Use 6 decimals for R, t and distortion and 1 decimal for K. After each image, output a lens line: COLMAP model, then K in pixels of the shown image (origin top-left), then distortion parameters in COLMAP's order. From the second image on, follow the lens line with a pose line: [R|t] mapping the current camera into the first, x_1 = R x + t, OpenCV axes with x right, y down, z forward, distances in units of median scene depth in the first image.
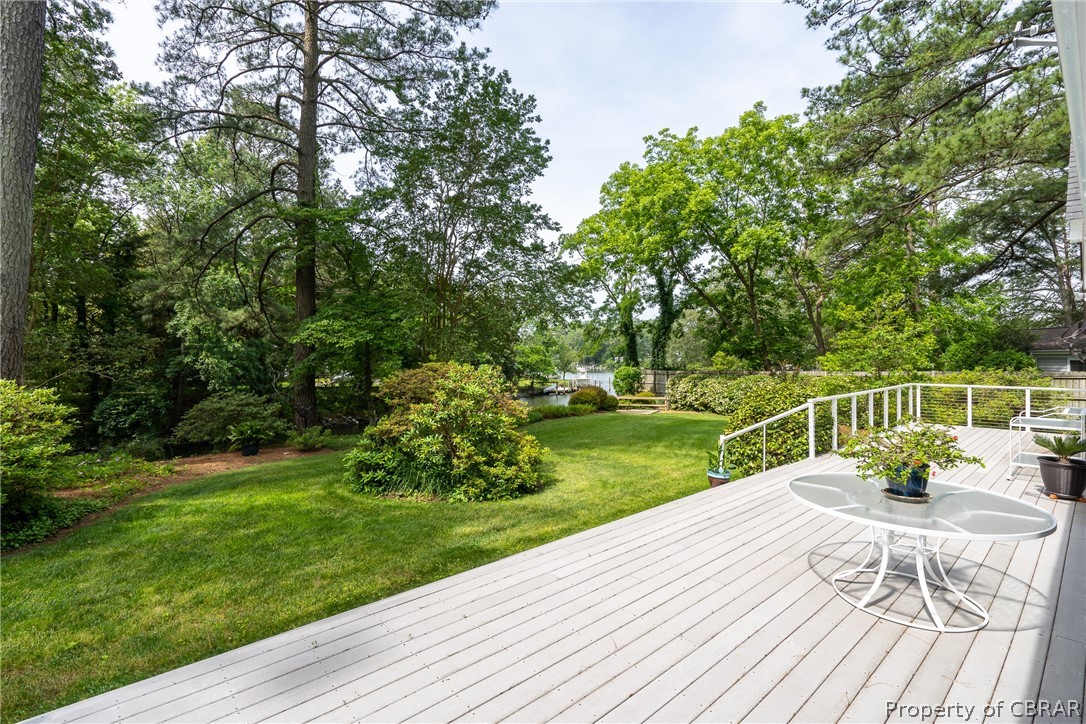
lens RADIAL K [[491.6, 0, 543.0], [0, 491.6, 362.0], [0, 0, 1]] dist [-0.000201, -0.000288]
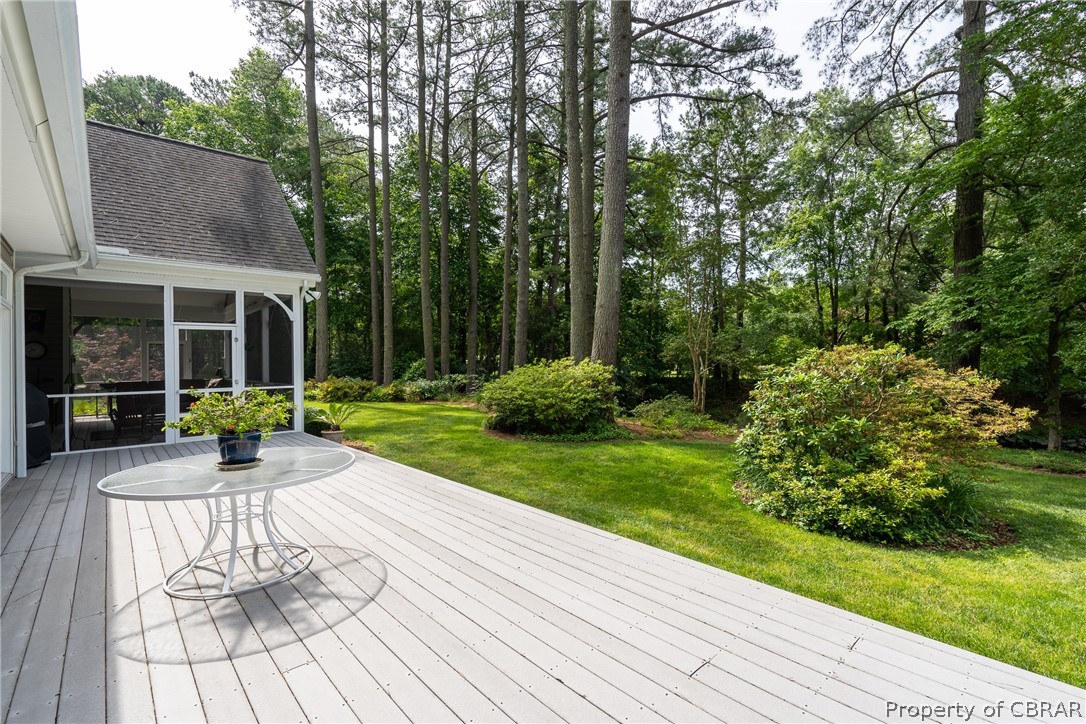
lens RADIAL K [[491.6, 0, 543.0], [0, 491.6, 362.0], [0, 0, 1]] dist [-0.000201, -0.000288]
pose [[0.015753, 0.005714, -0.999860, 1.423257], [0.005676, 0.999967, 0.005804, 0.053829], [0.999860, -0.005766, 0.015720, 1.311224]]
